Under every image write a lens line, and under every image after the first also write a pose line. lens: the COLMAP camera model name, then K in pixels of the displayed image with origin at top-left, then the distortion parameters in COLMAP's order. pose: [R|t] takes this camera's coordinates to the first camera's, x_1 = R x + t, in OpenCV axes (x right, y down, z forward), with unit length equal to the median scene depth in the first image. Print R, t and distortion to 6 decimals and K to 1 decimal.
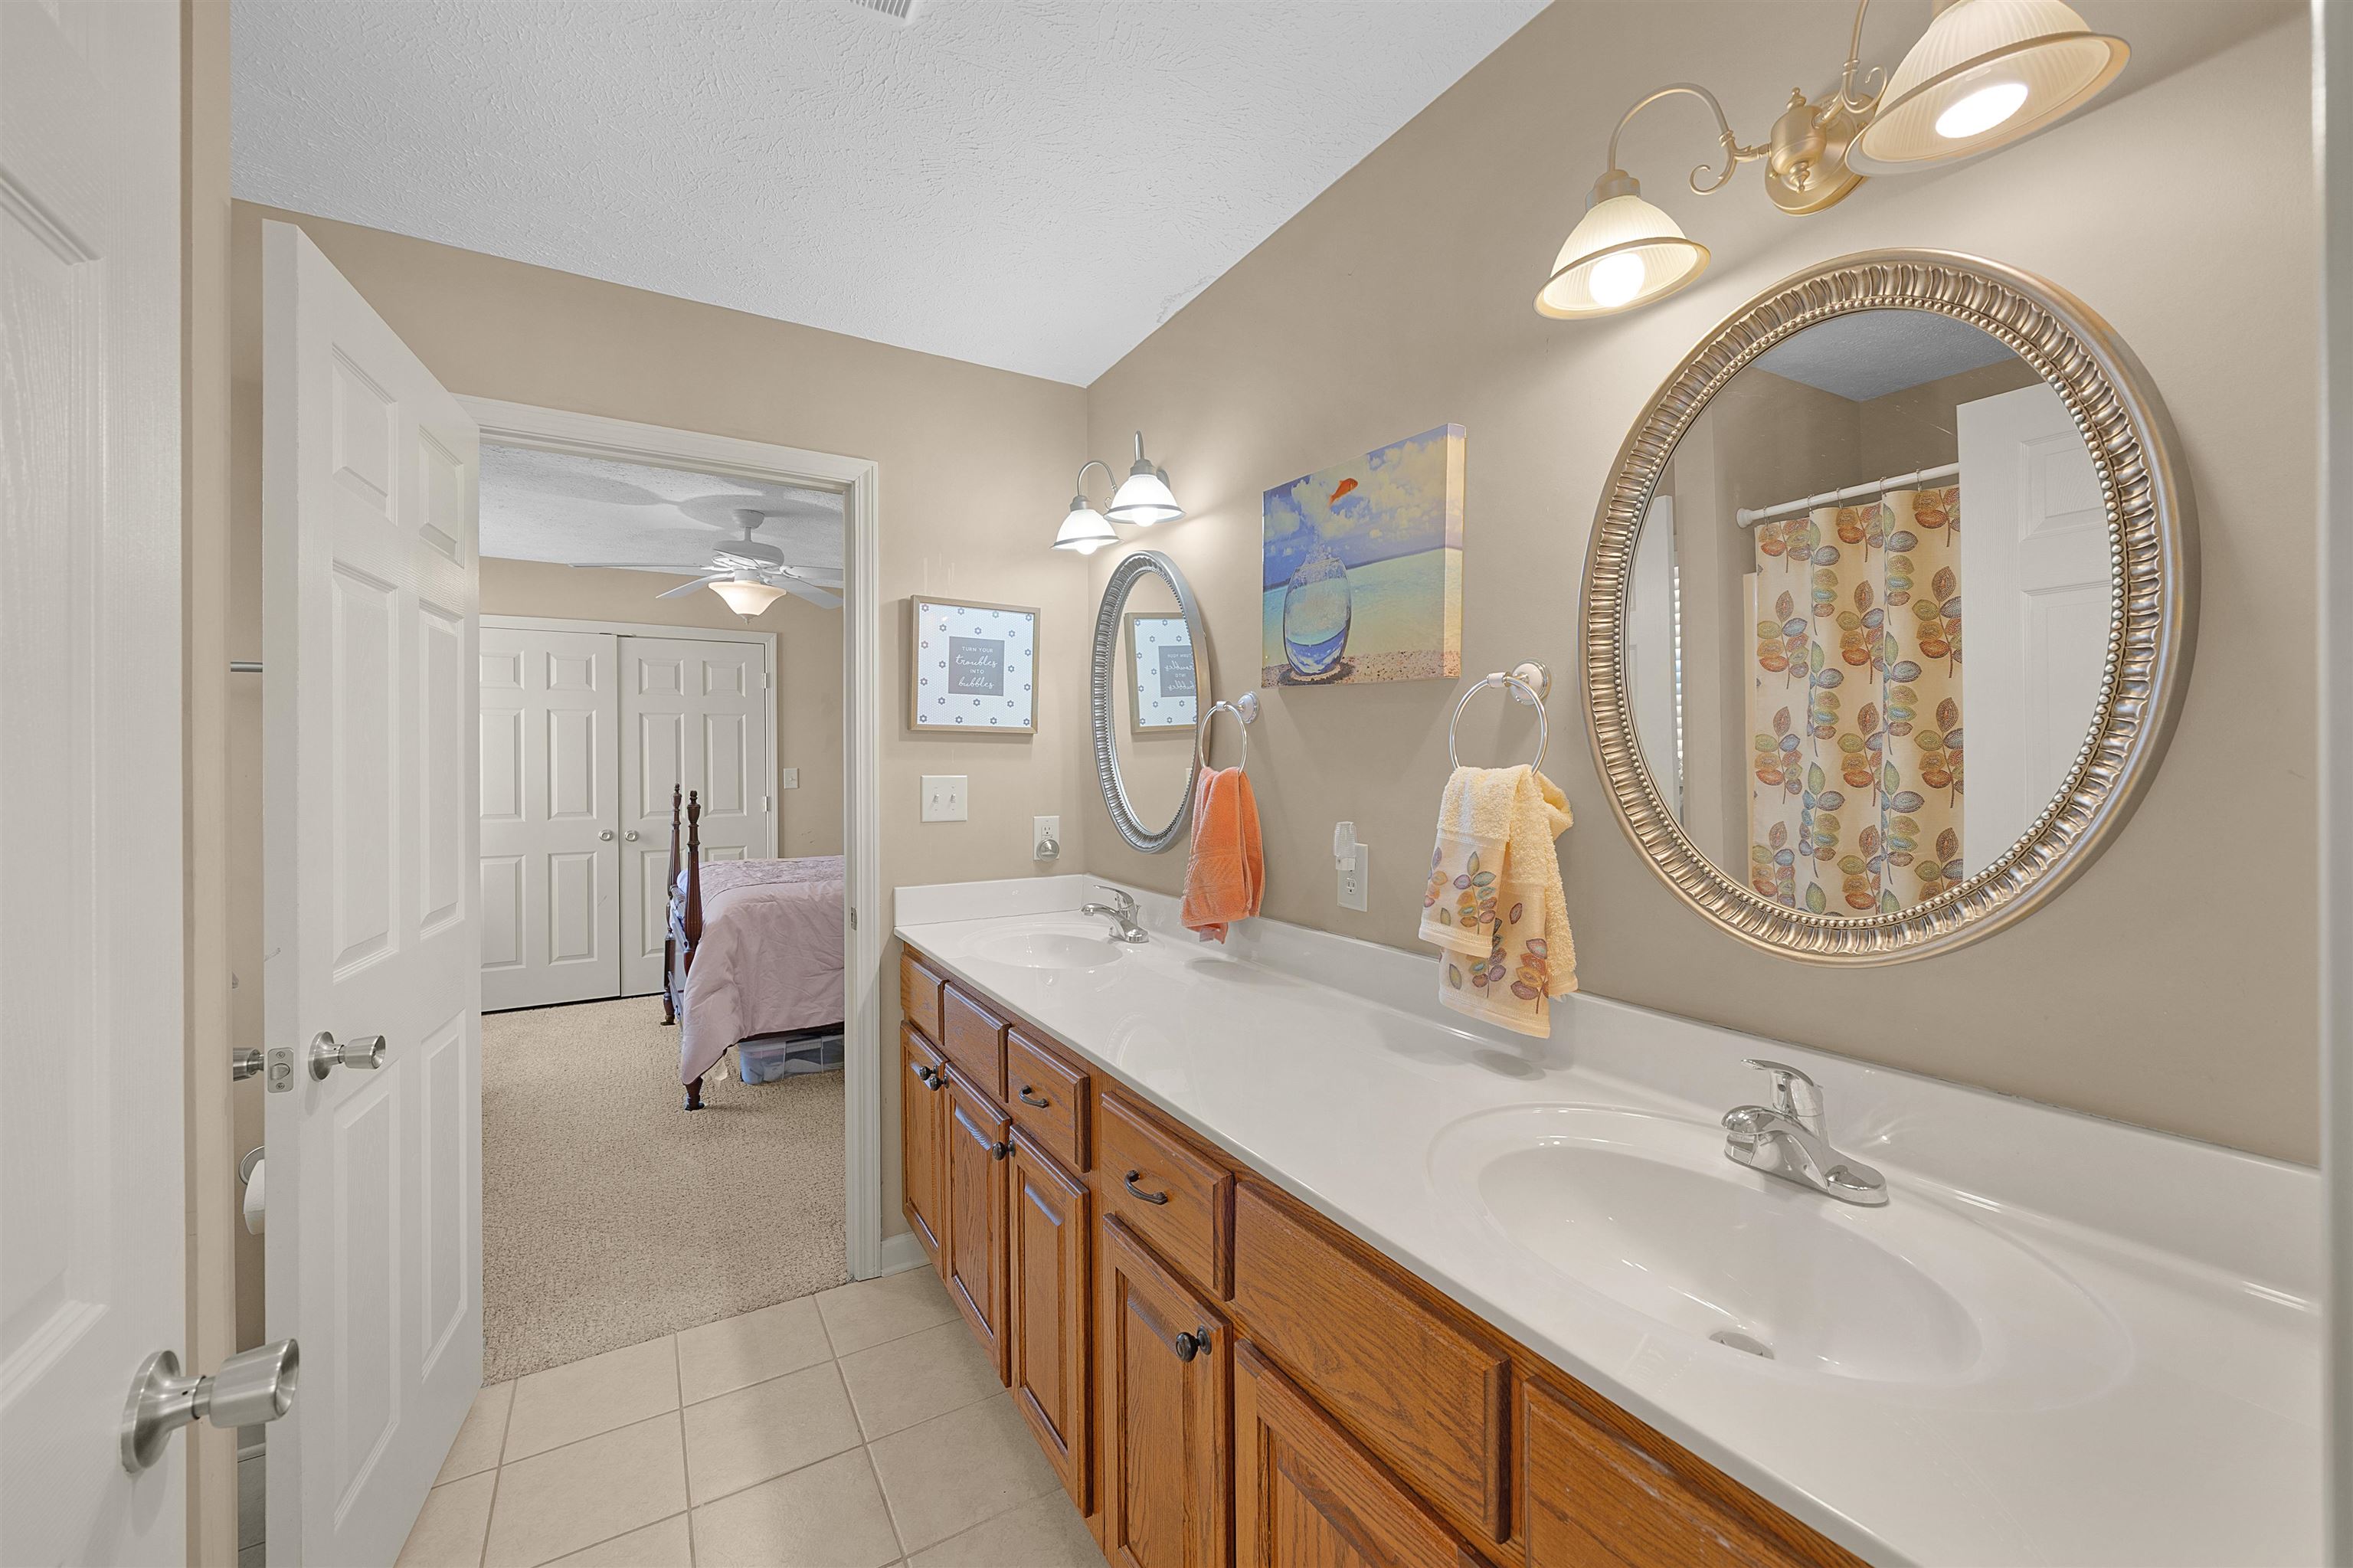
lens RADIAL K [[916.9, 0, 1185.1], [0, 916.9, 762.0], [0, 0, 1]] dist [-0.001666, -0.000247]
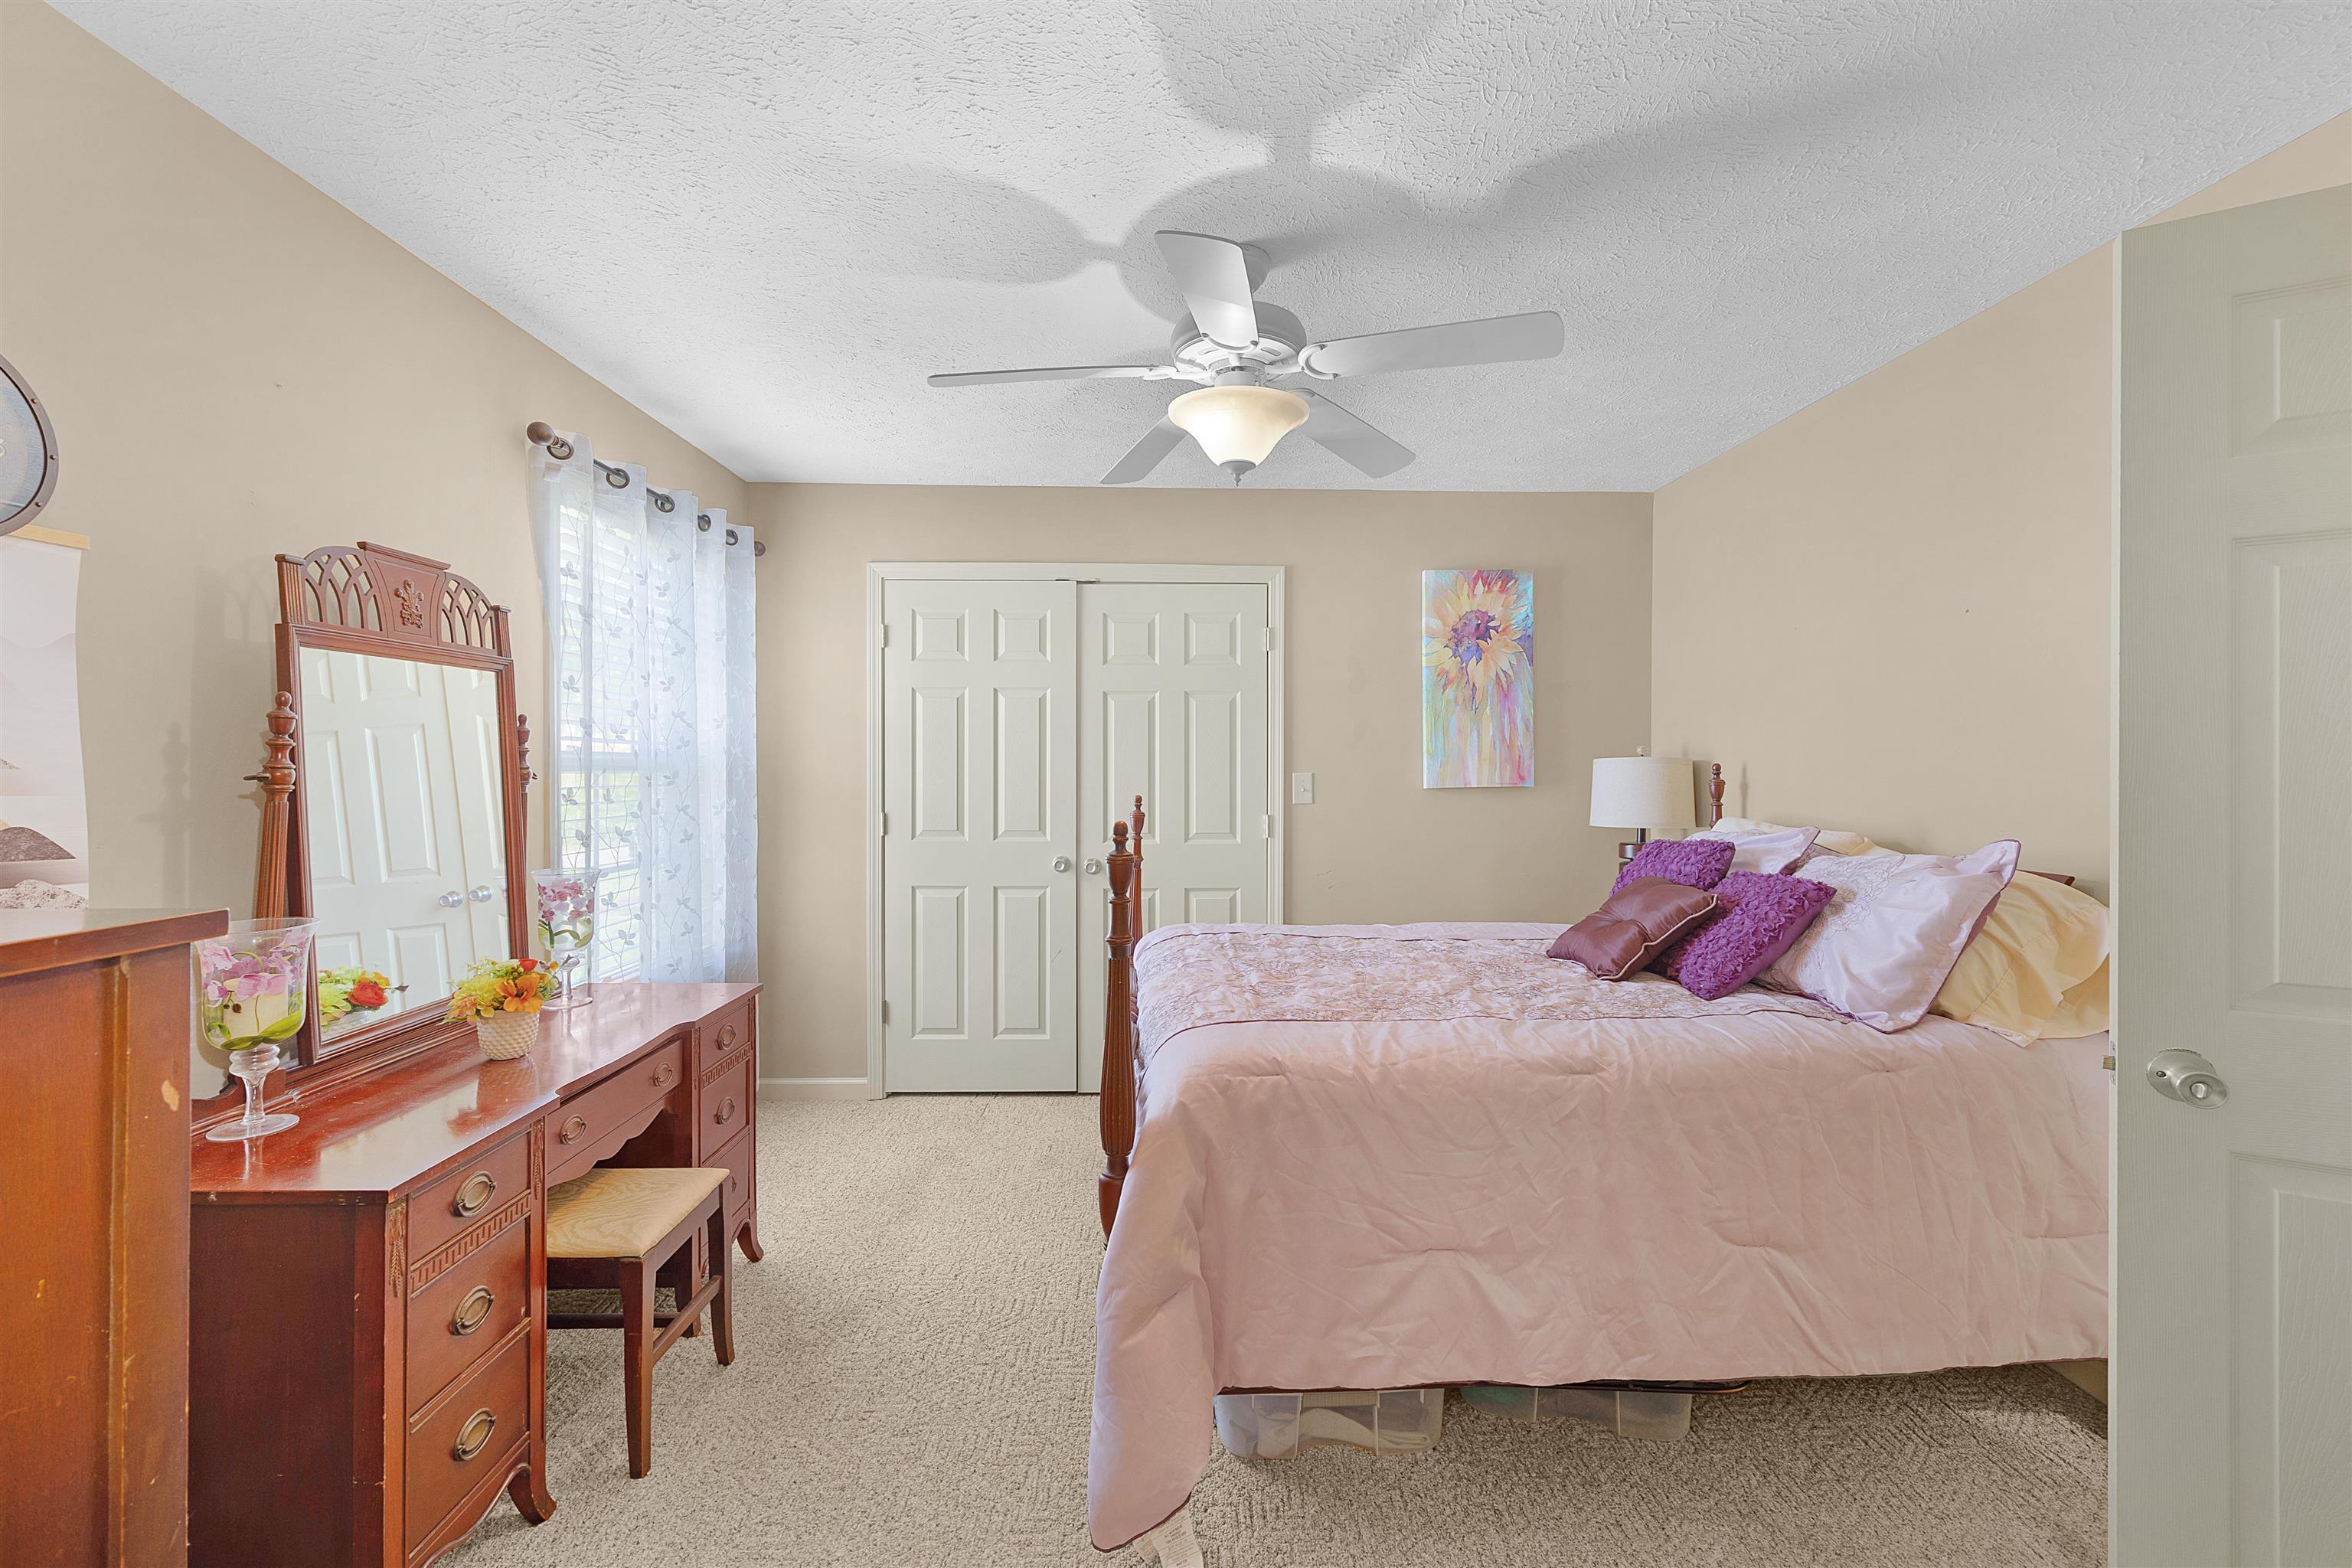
lens RADIAL K [[916.5, 0, 1177.7], [0, 916.5, 764.2], [0, 0, 1]] dist [-0.001666, -0.000247]
pose [[0.864625, 0.010113, -0.502316, -0.183896], [-0.007056, 0.999943, 0.007986, -0.003398], [0.502368, -0.003360, 0.864647, 0.401076]]
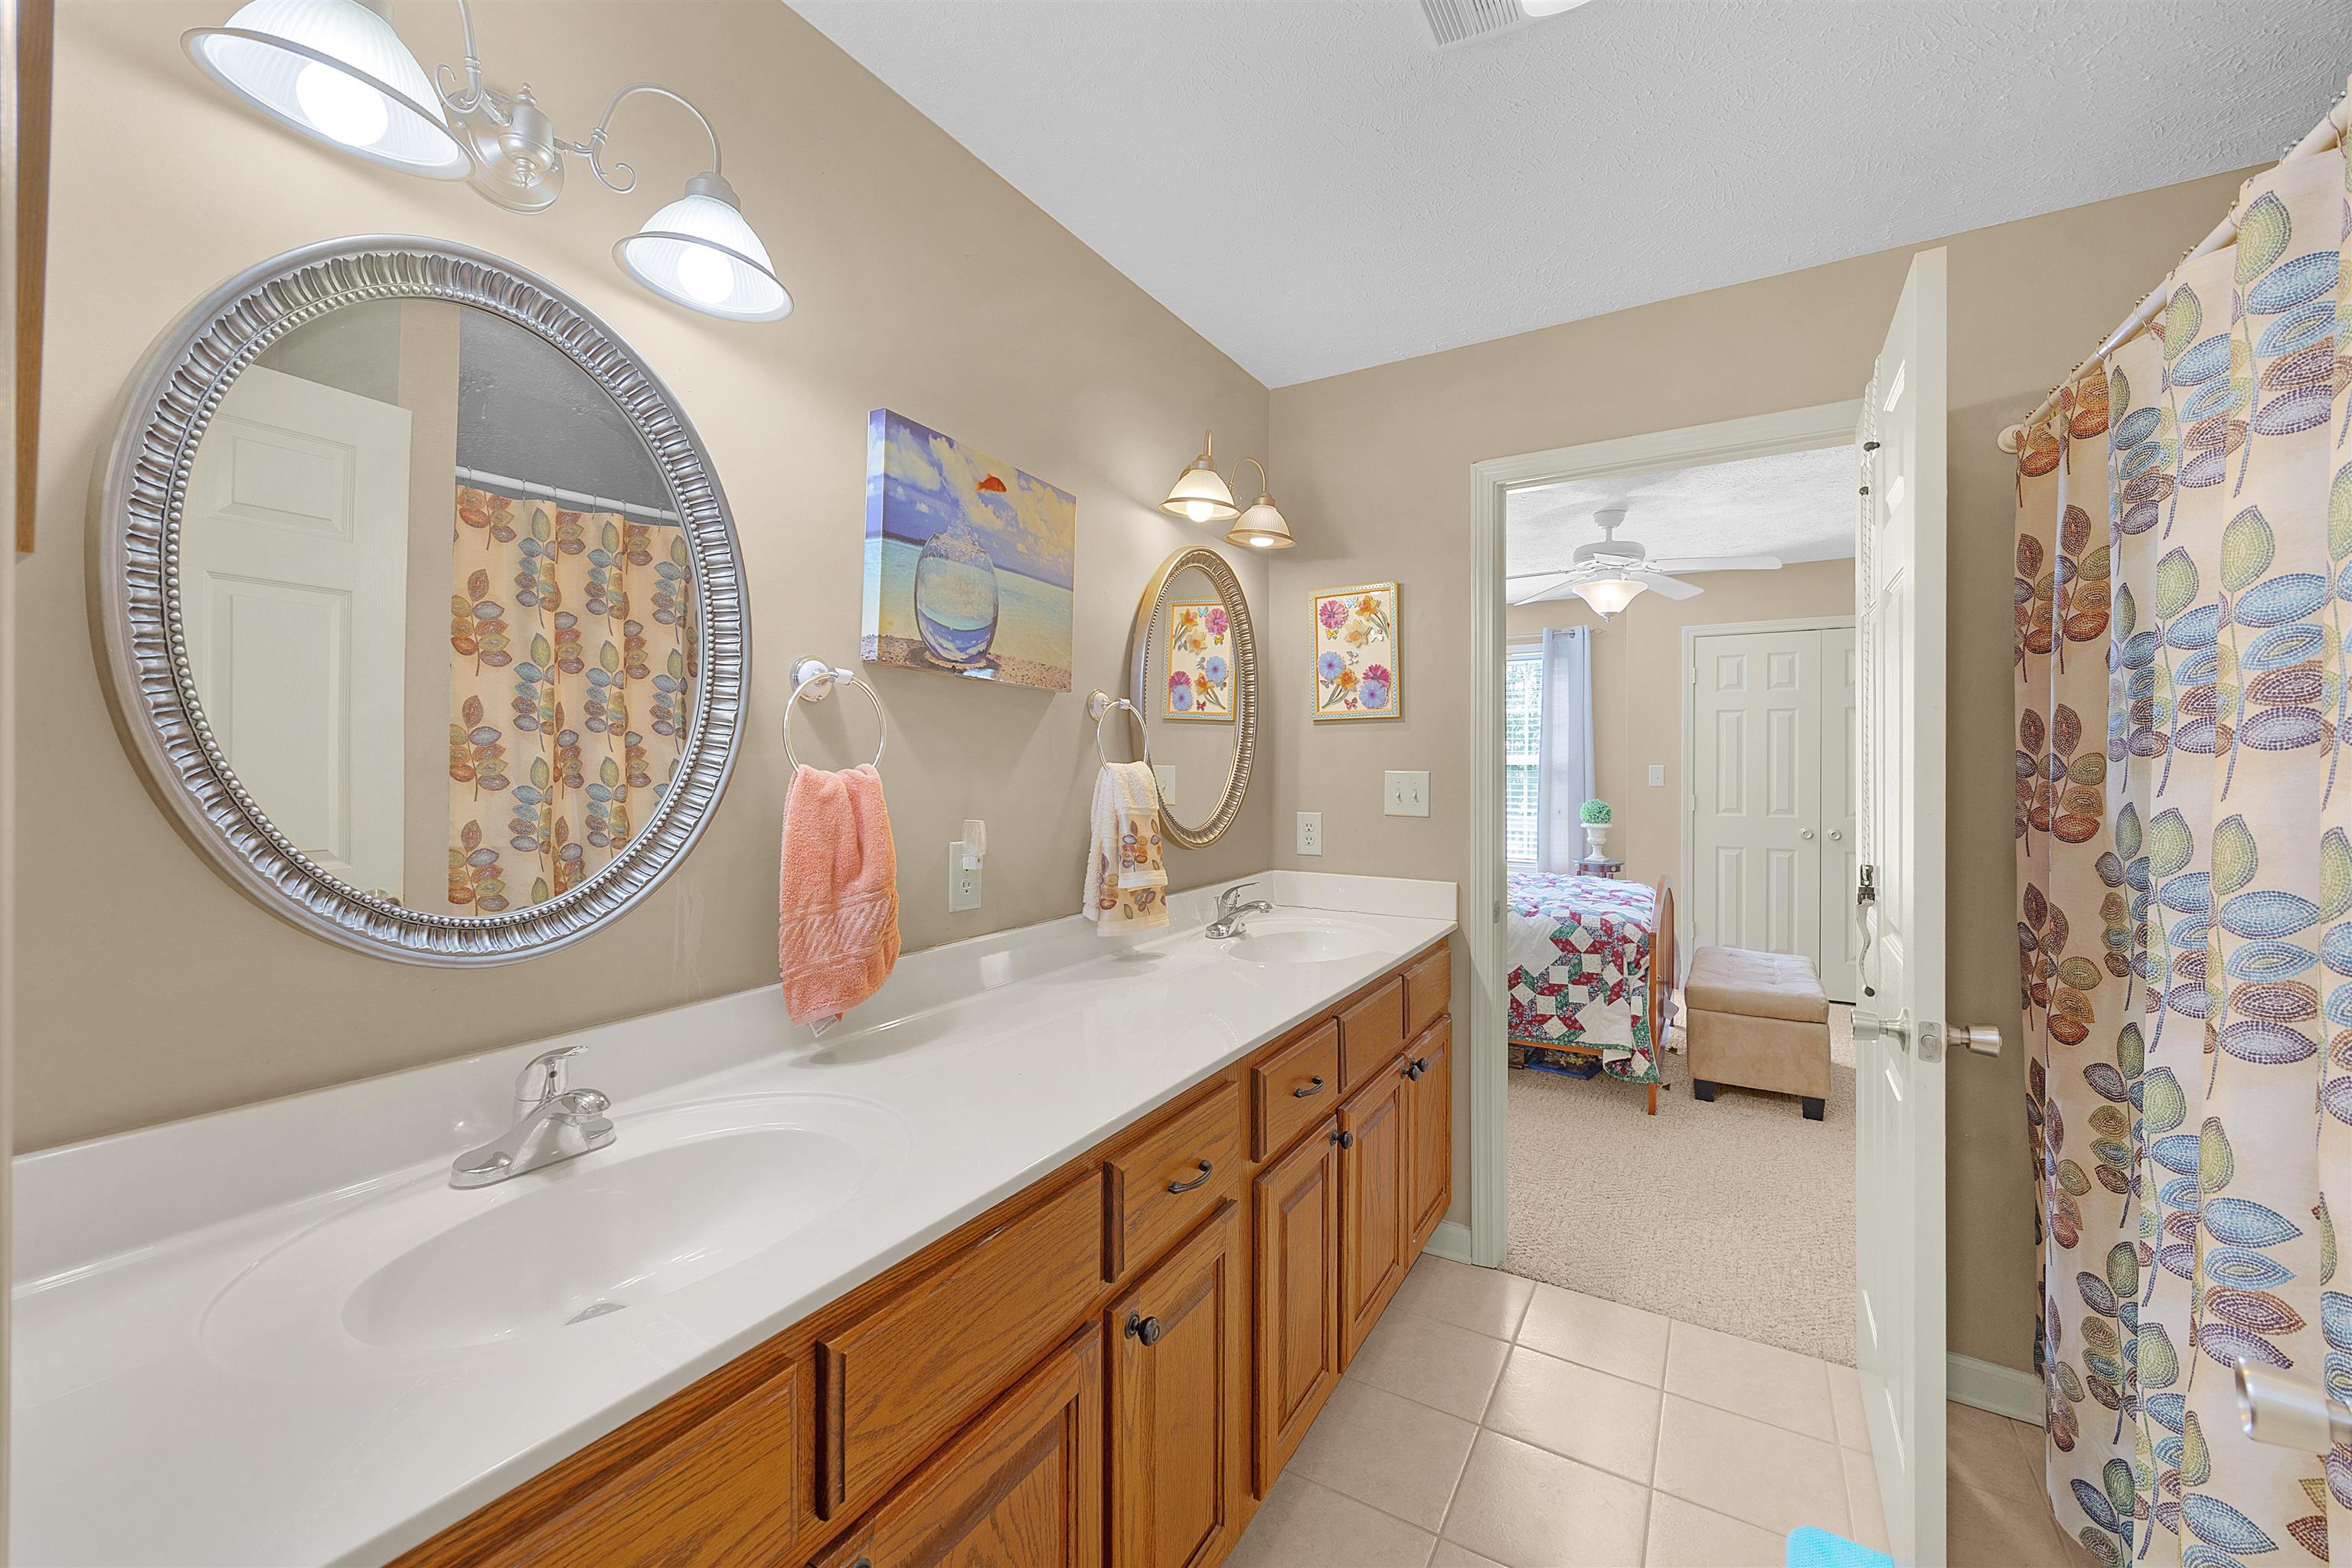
lens RADIAL K [[916.5, 0, 1171.4], [0, 916.5, 761.1], [0, 0, 1]] dist [-0.001666, -0.000247]
pose [[-0.455449, -0.000828, 0.890261, -0.806890], [-0.007220, 0.999970, -0.002764, 0.004390], [-0.890233, -0.007687, -0.455442, 1.283136]]
